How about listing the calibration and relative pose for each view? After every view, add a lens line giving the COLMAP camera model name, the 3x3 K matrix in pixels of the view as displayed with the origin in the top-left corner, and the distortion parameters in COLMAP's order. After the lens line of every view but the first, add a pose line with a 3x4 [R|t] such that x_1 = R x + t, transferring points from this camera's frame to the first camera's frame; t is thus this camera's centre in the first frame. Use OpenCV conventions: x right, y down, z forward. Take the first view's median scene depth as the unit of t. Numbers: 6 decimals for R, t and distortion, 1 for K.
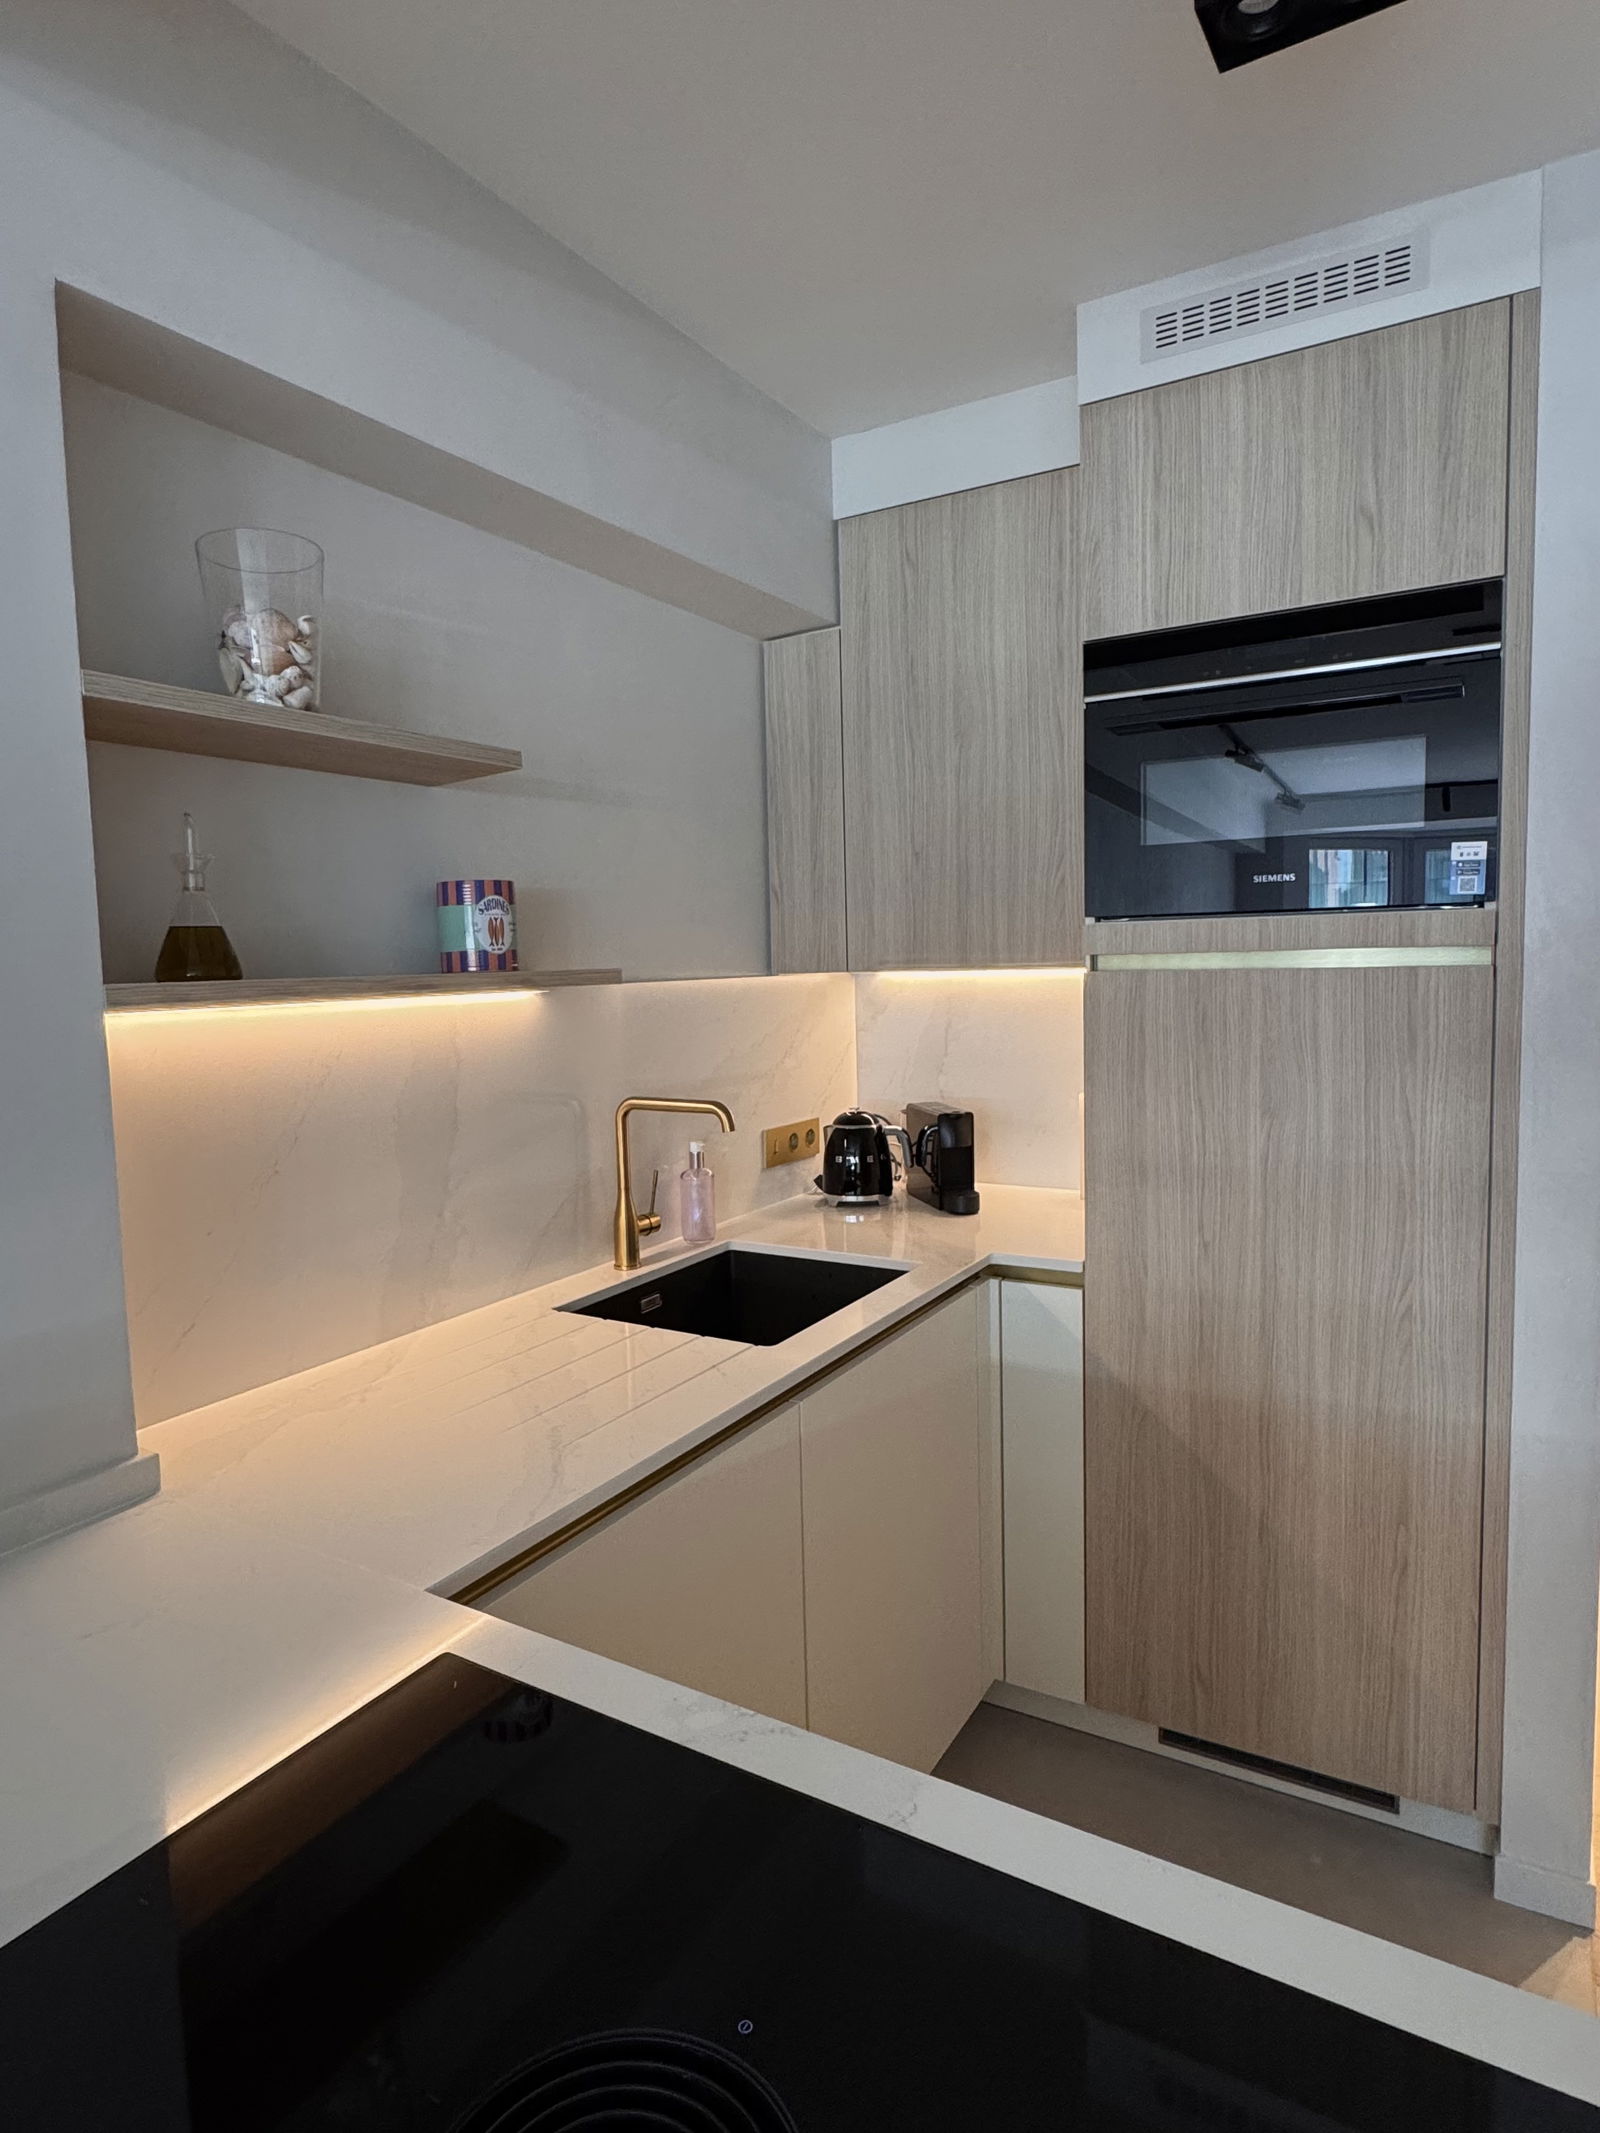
lens RADIAL K [[1198.1, 0, 809.0], [0, 1198.1, 1053.2], [0, 0, 1]] dist [0.000925, -0.001361]
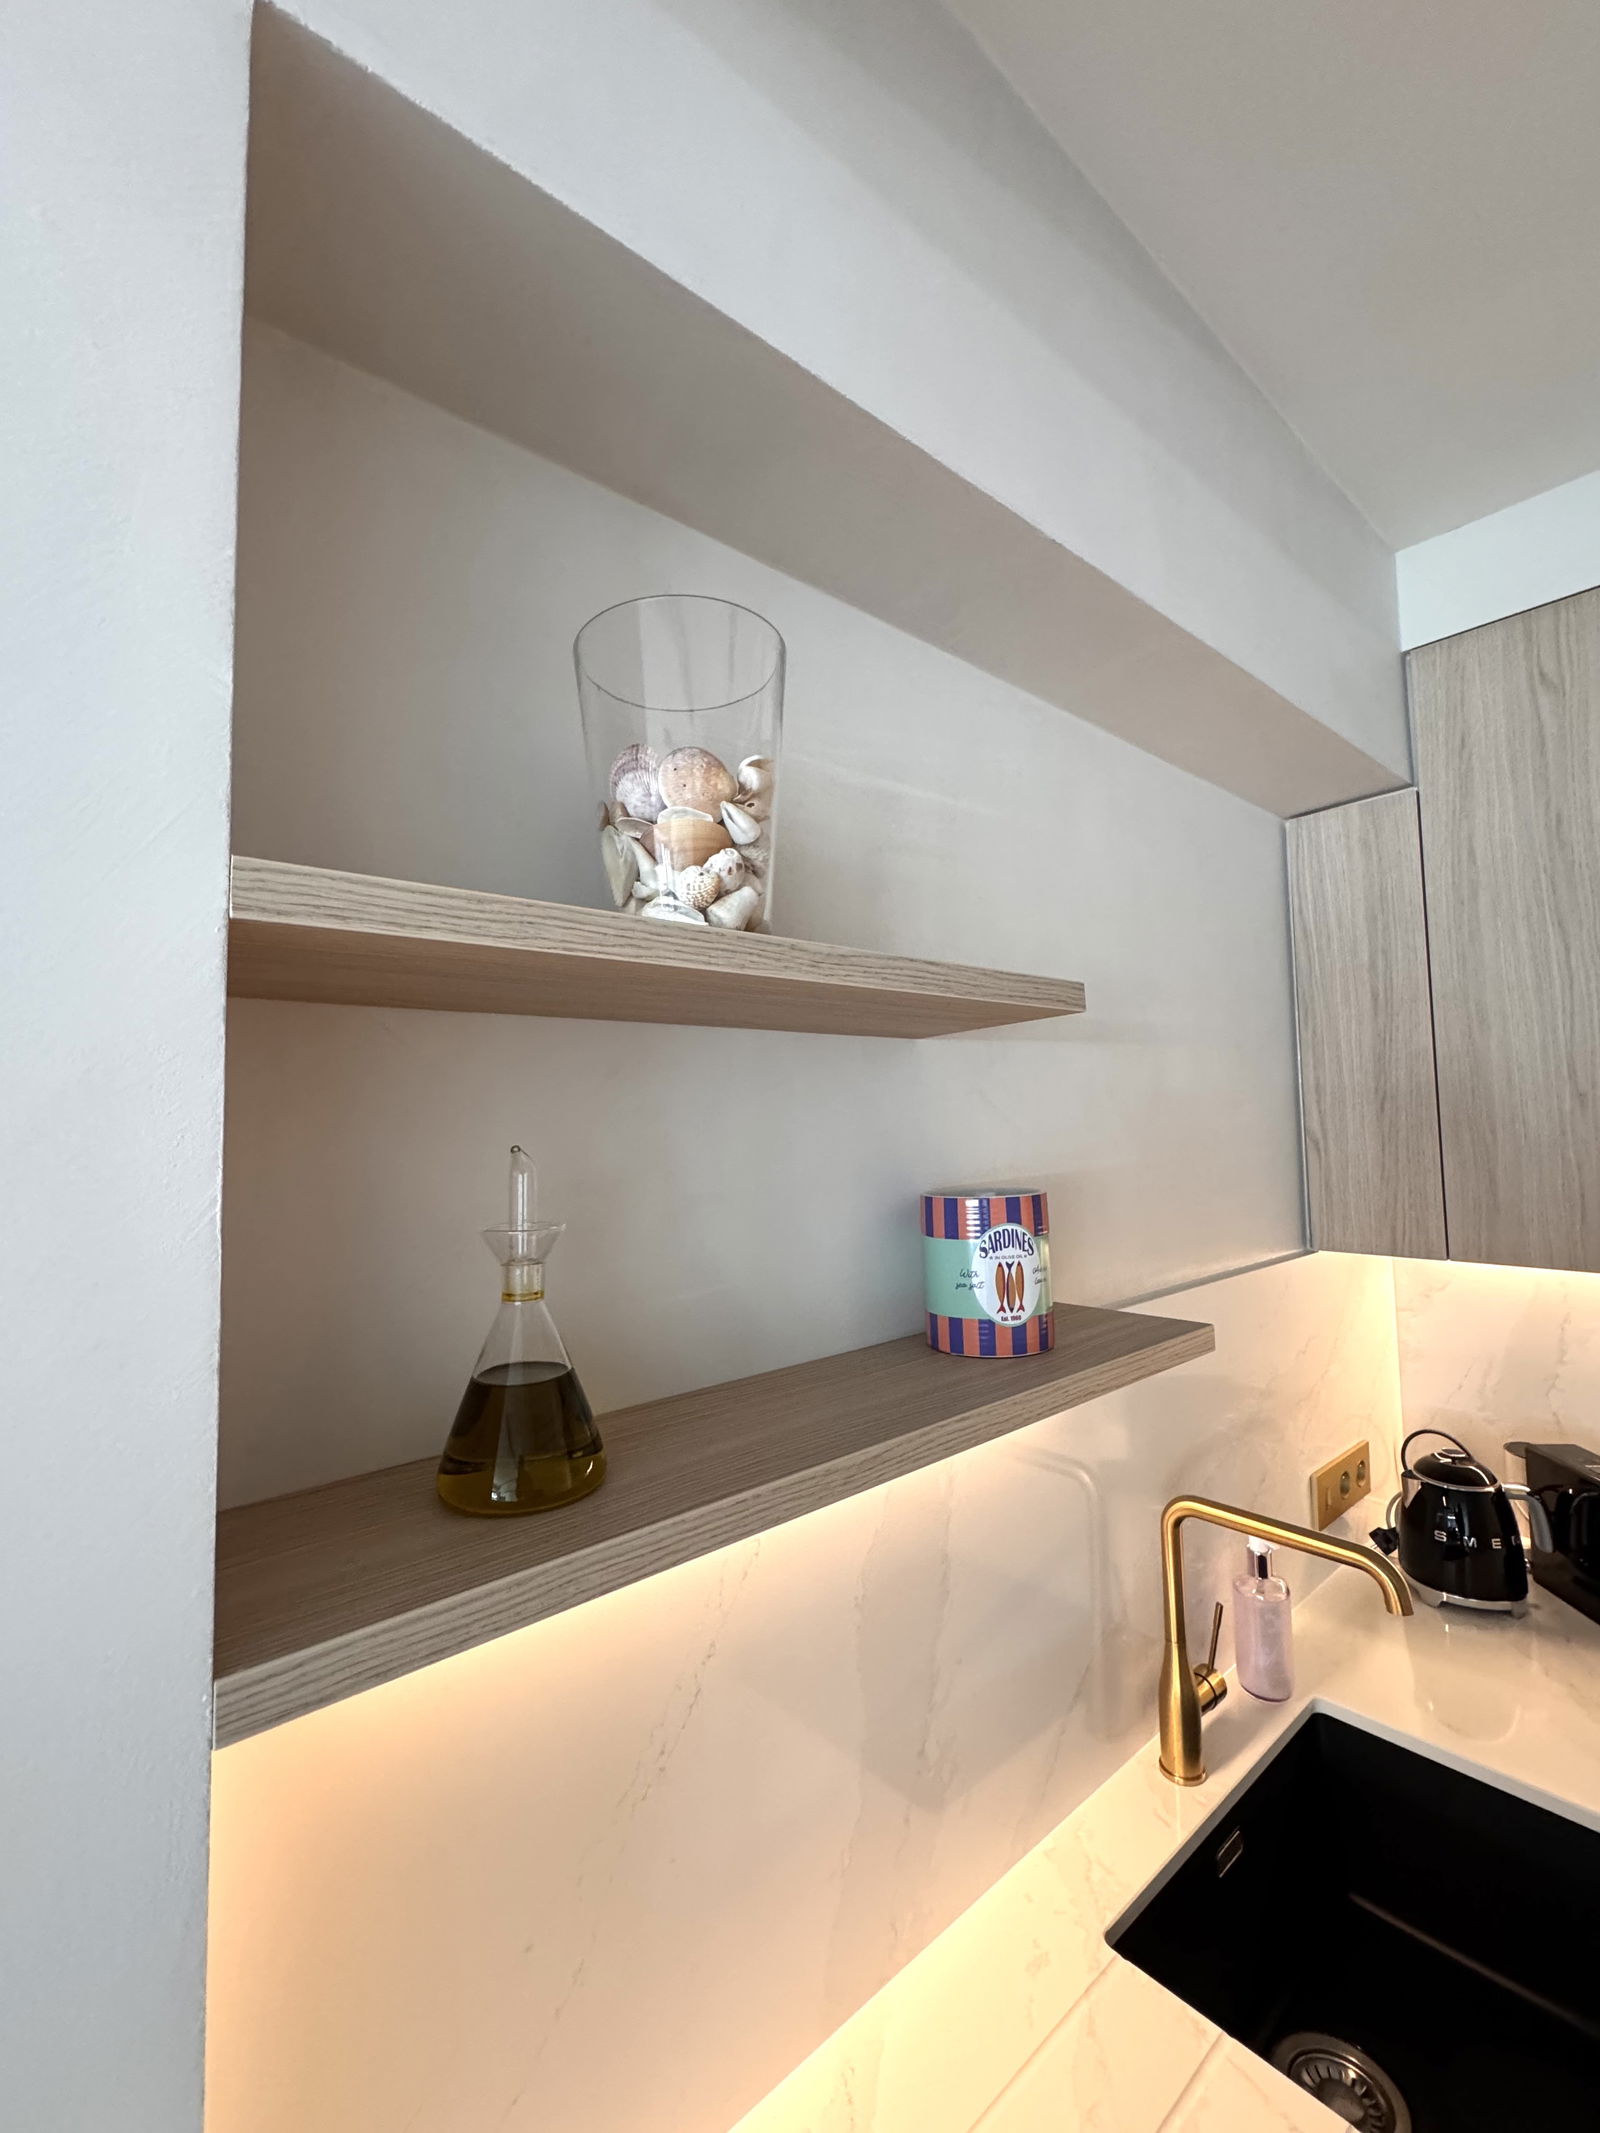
lens RADIAL K [[922.3, 0, 801.3], [0, 922.3, 1065.3], [0, 0, 1]] dist [0.001522, -0.000012]
pose [[0.949389, -0.011664, -0.313885, -0.270787], [-0.029580, 0.991549, -0.126315, -0.177405], [0.312706, 0.129207, 0.941021, 0.634409]]
